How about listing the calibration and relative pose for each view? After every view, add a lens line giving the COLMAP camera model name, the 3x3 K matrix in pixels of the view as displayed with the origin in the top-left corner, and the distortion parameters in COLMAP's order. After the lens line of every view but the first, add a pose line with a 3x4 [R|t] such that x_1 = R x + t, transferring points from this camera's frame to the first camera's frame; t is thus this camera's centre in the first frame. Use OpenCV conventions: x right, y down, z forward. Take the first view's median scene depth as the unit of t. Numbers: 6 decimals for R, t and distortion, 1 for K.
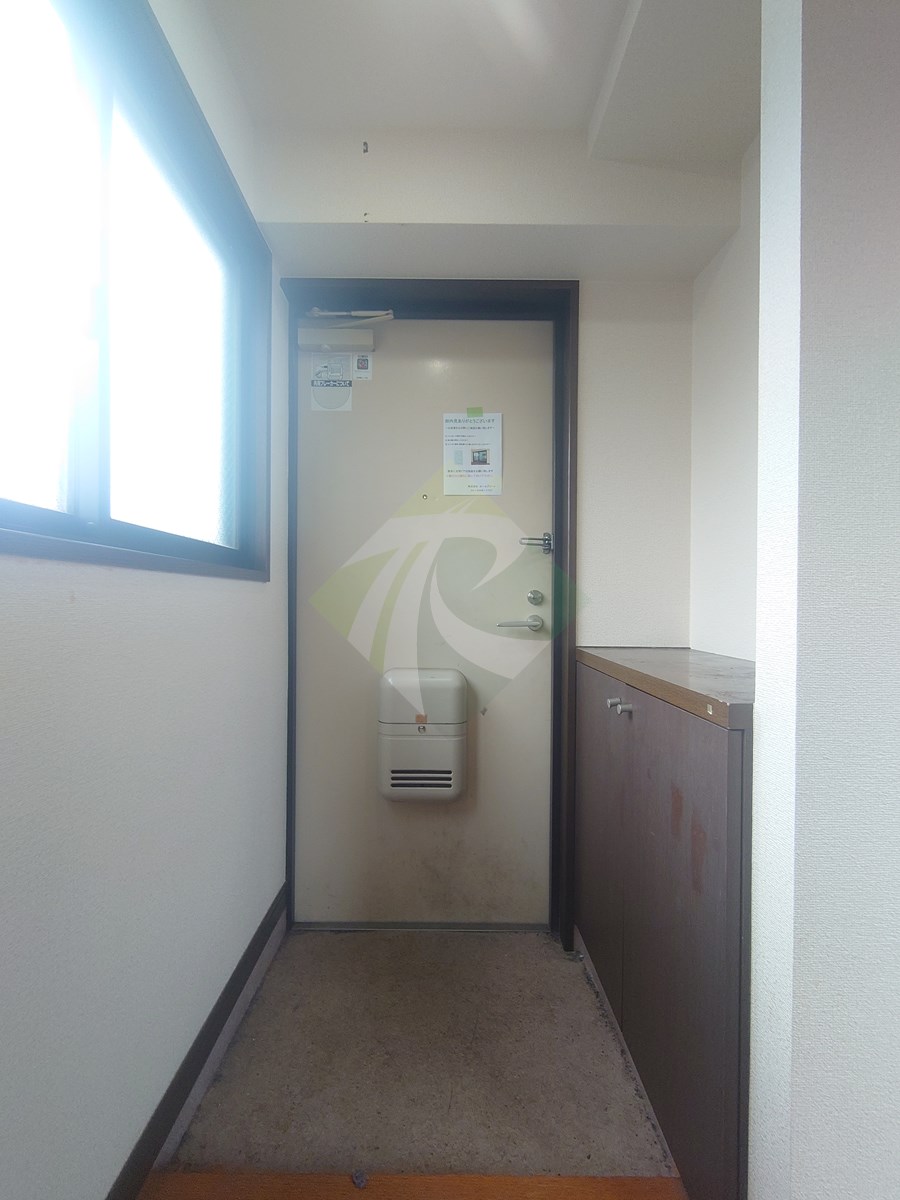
lens RADIAL K [[515.5, 0, 444.1], [0, 515.5, 599.4], [0, 0, 1]] dist [0.003226, -0.000937]
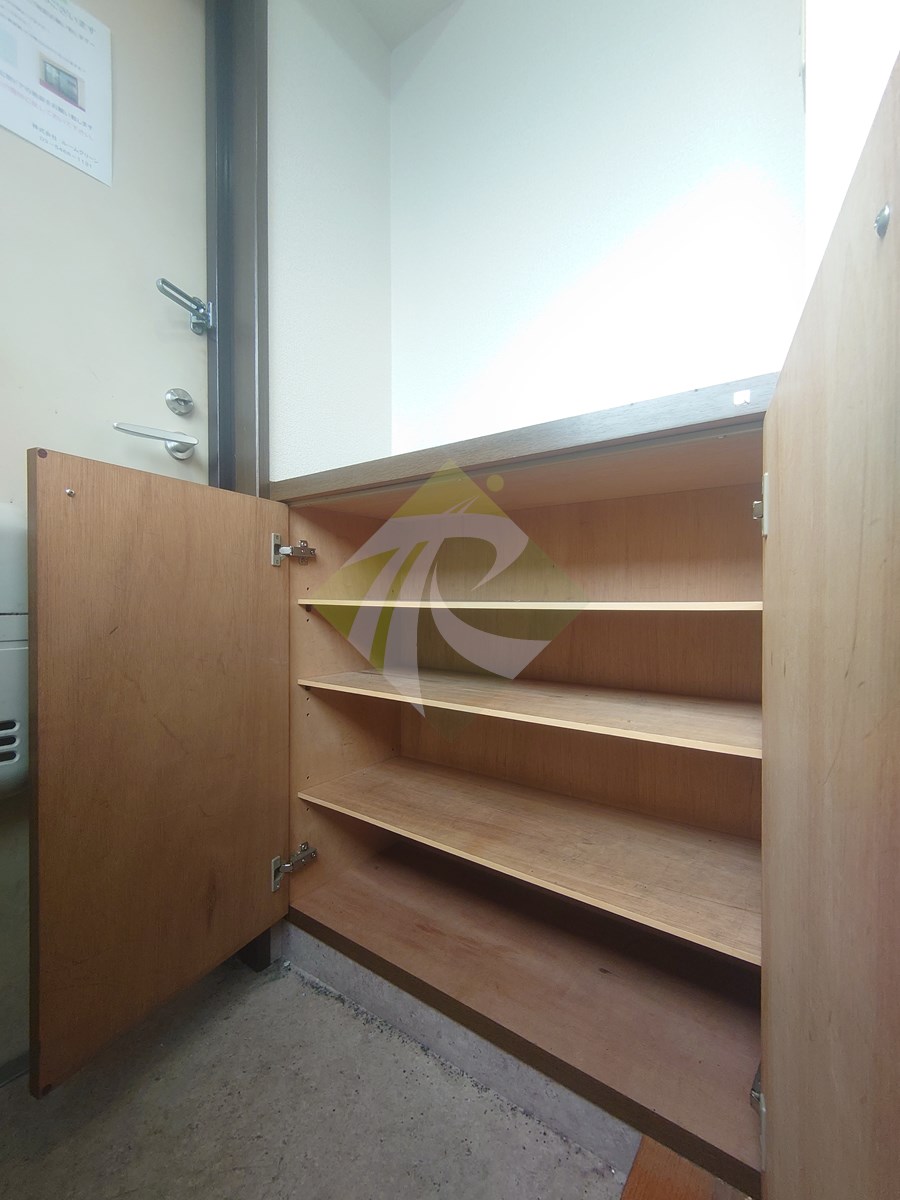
lens RADIAL K [[515.5, 0, 447.7], [0, 515.5, 595.1], [0, 0, 1]] dist [0.003226, -0.000937]
pose [[0.605587, -0.013863, 0.795658, -0.106075], [0.018519, 0.999823, 0.003325, 0.218473], [-0.795564, 0.012721, 0.605736, 0.414911]]
